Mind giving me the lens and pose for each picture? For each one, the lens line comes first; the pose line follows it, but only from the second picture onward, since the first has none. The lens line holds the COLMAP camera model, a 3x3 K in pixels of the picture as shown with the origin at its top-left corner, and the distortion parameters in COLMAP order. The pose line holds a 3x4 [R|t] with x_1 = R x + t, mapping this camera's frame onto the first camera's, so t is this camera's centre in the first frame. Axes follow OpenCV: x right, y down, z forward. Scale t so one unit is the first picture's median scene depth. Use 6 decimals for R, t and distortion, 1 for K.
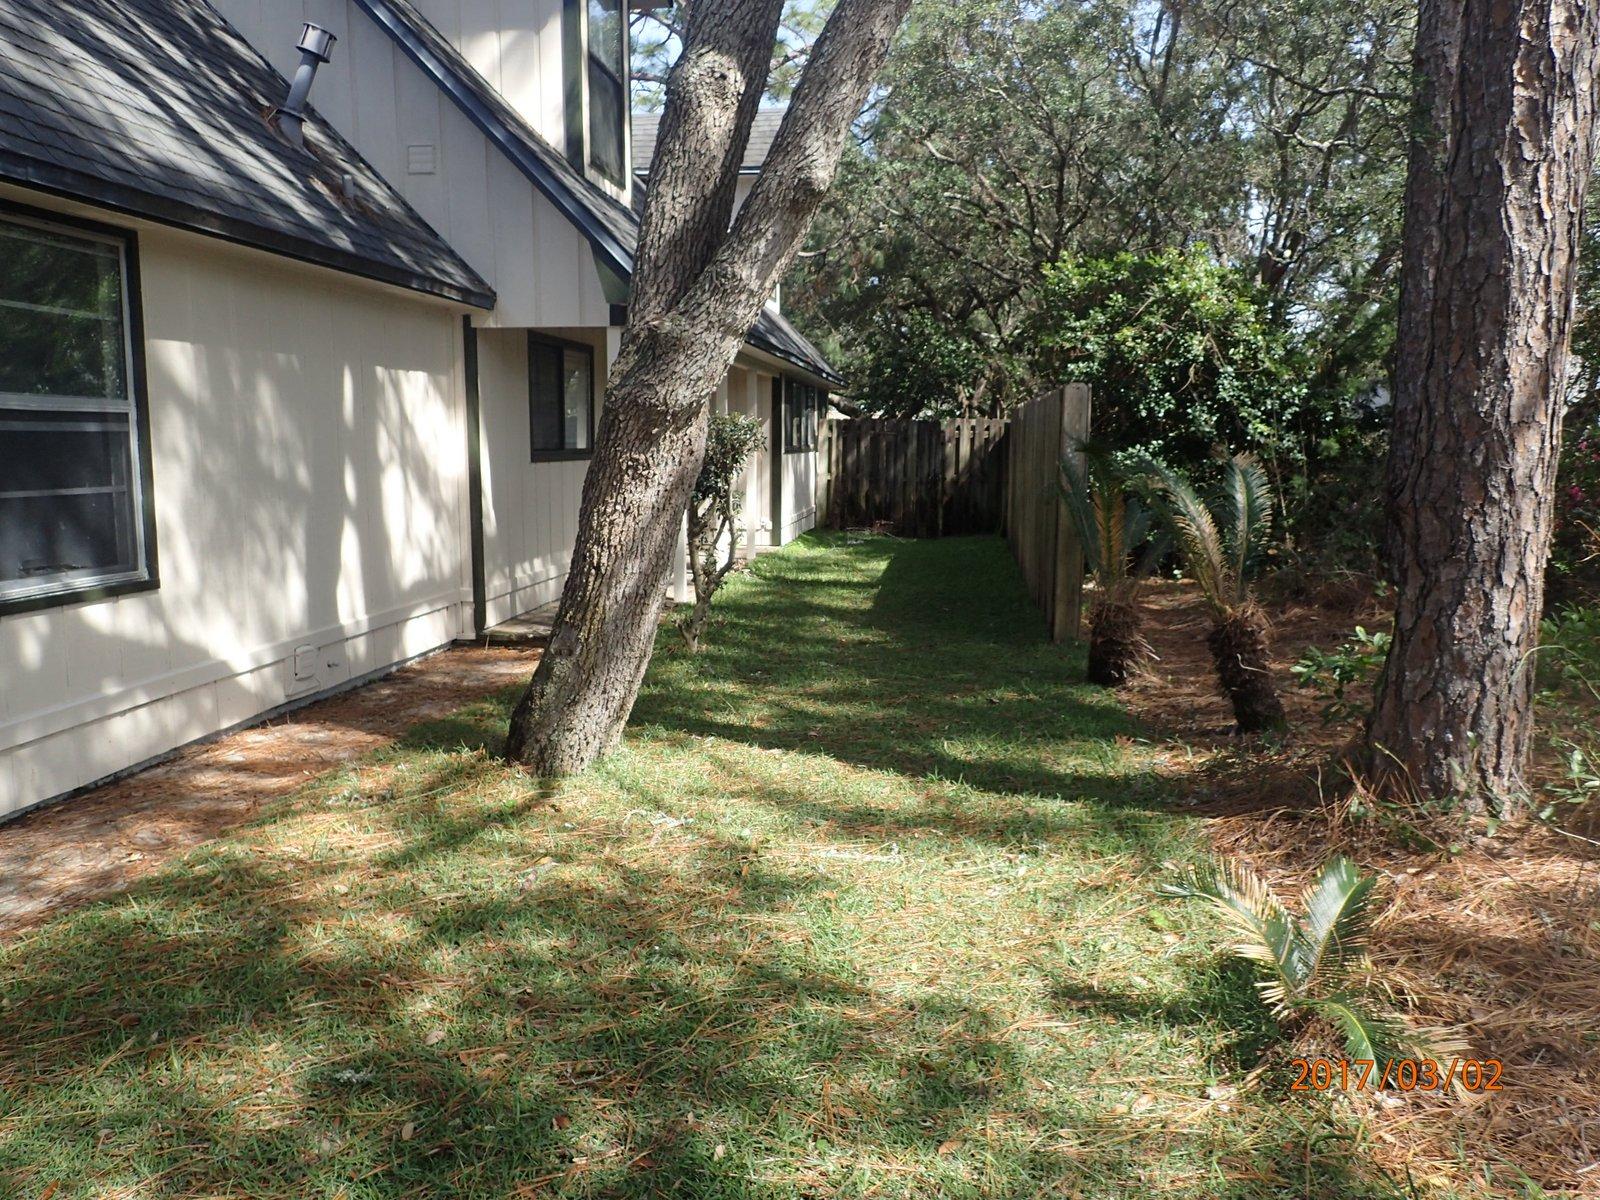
lens RADIAL K [[1195.1, 0, 800.0], [0, 1195.1, 600.0], [0, 0, 1]] dist [-0.002888, 0.003059]
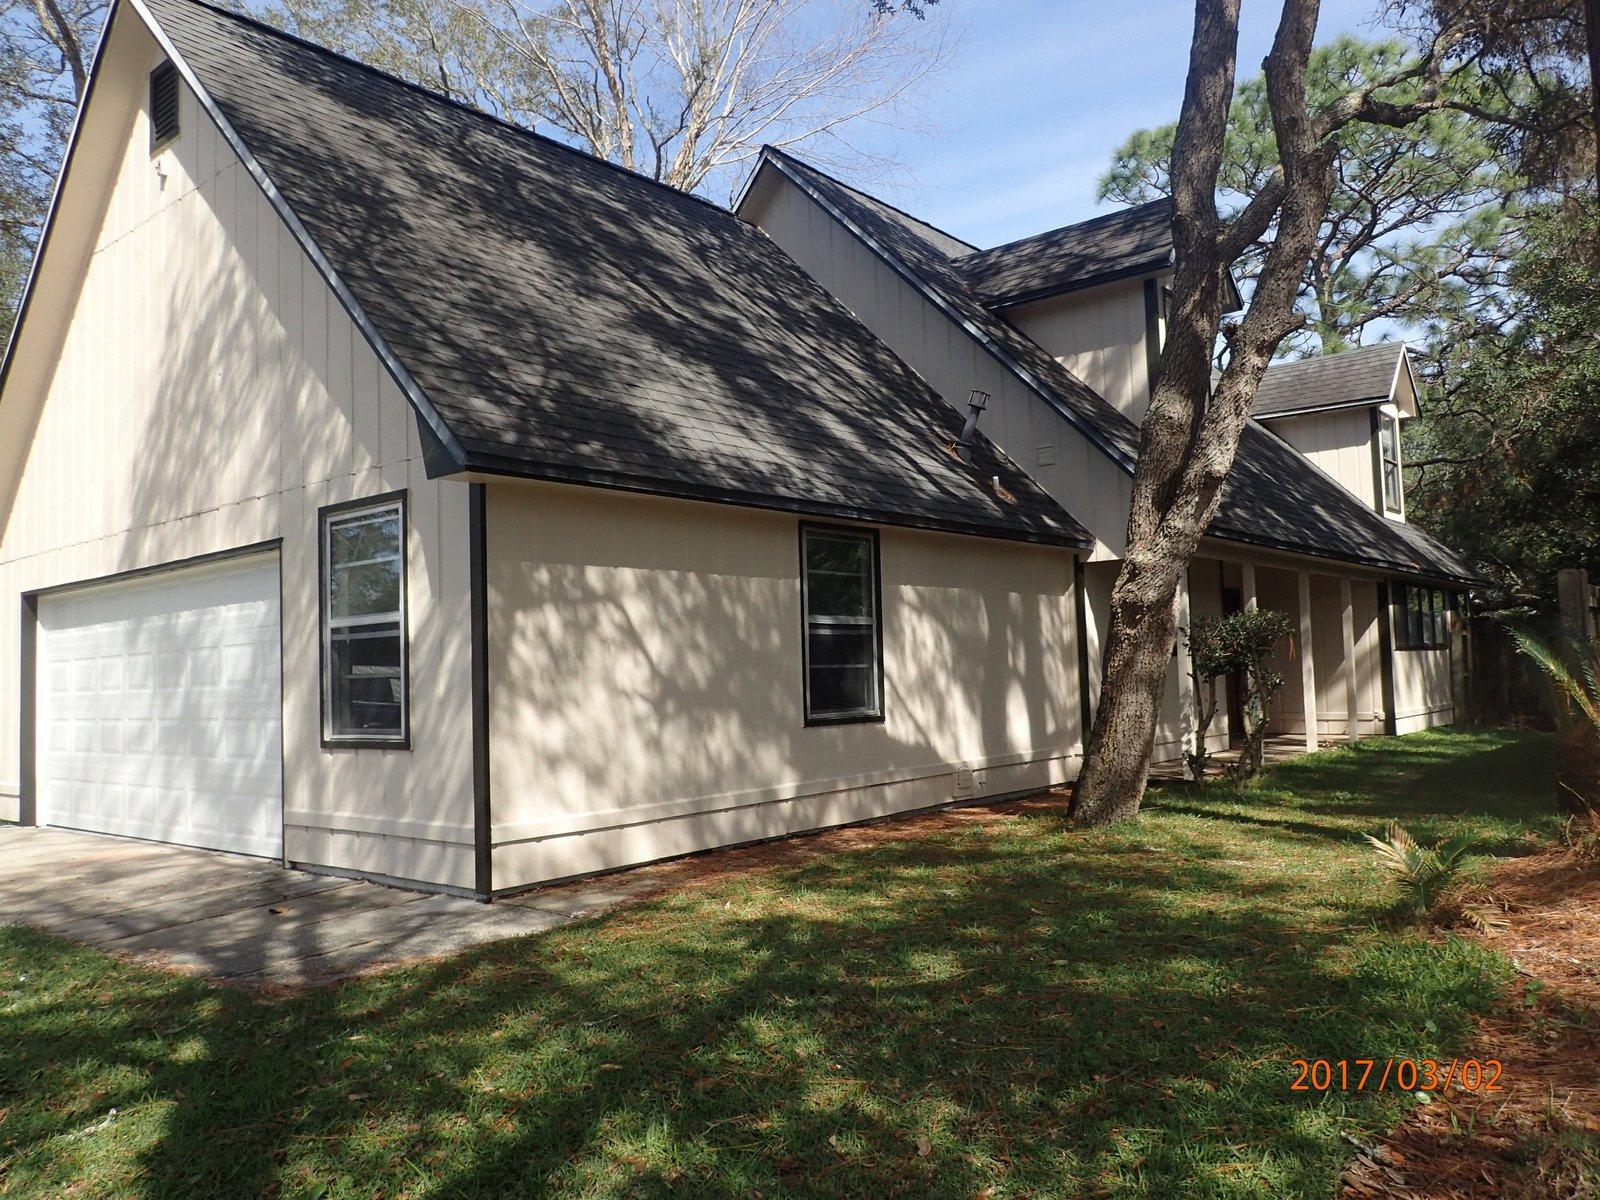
lens RADIAL K [[1195.1, 0, 800.0], [0, 1195.1, 600.0], [0, 0, 1]] dist [-0.002888, 0.003059]
pose [[0.844807, -0.064715, -0.531144, 0.234457], [-0.035560, 0.983674, -0.176412, 0.096492], [0.533889, 0.167922, 0.828713, -0.429103]]
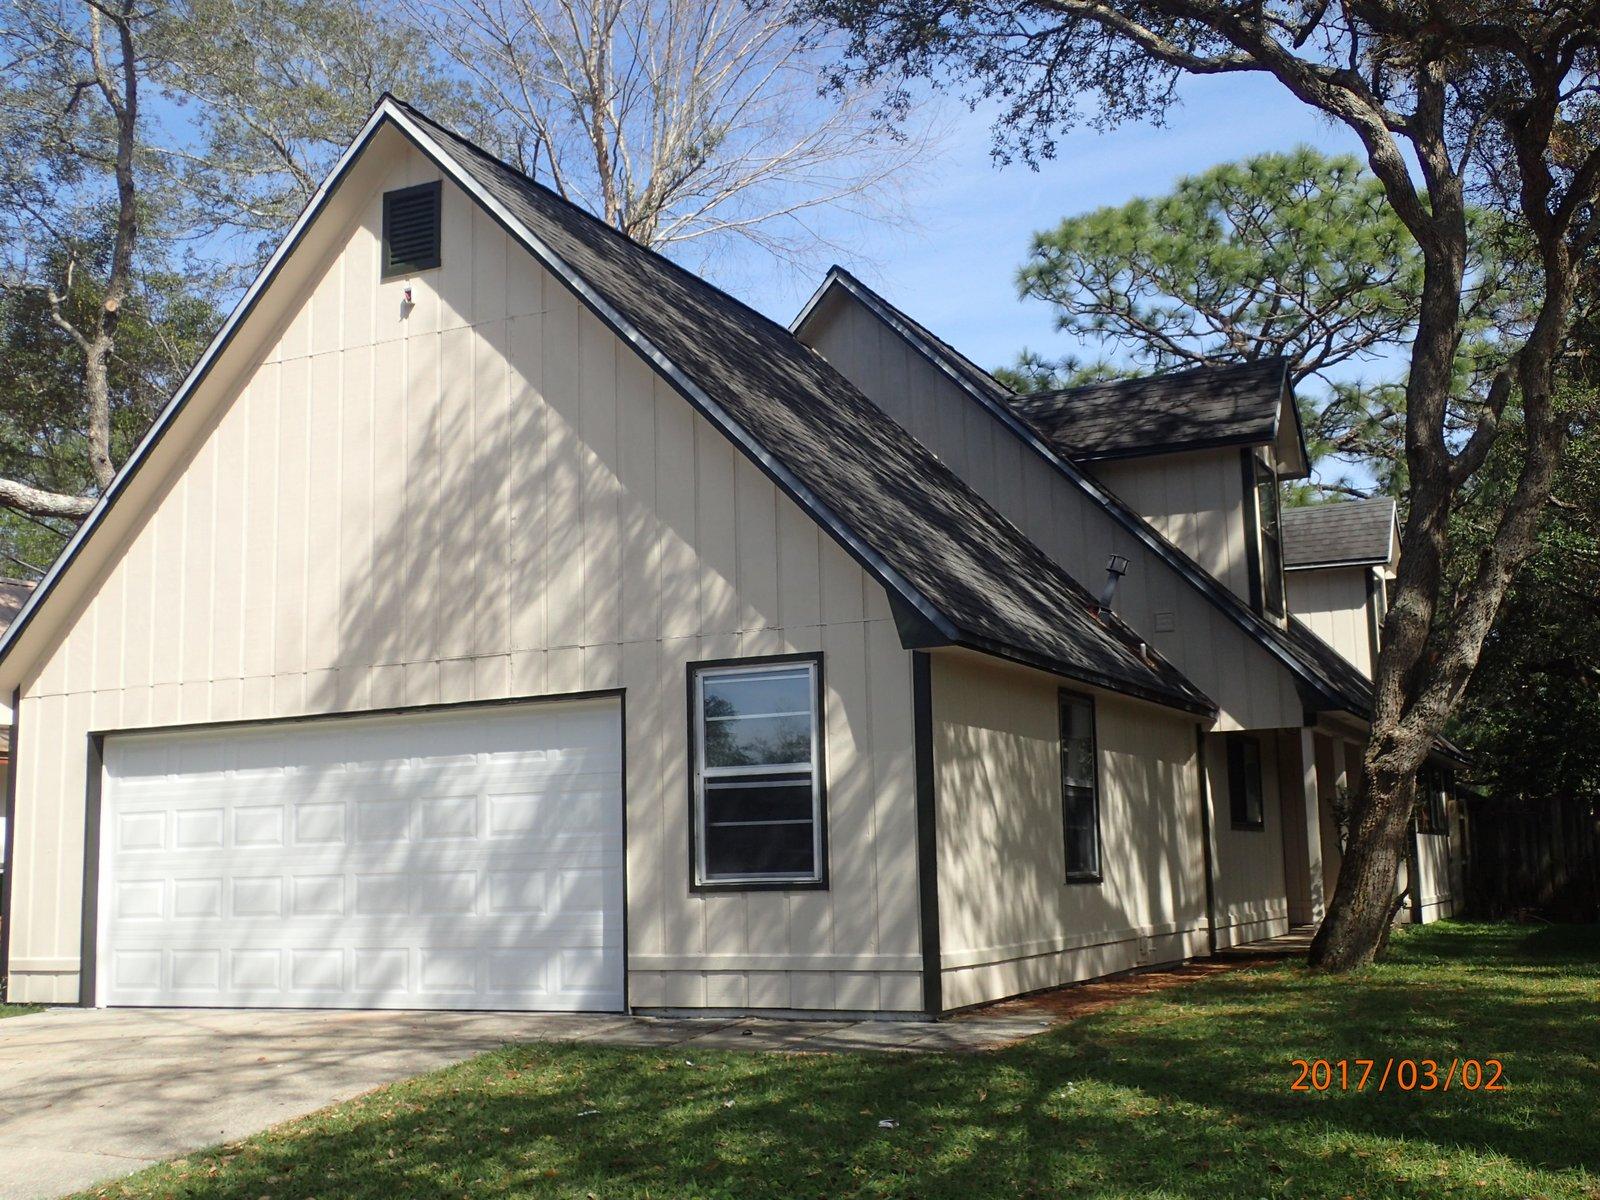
lens RADIAL K [[1783.4, 0, 800.0], [0, 1783.4, 600.0], [0, 0, 1]] dist [0.073623, -0.321689]
pose [[0.950455, -0.072545, -0.302280, -0.082652], [-0.014392, 0.961078, -0.275903, 0.249315], [0.310530, 0.266584, 0.912417, -1.311076]]
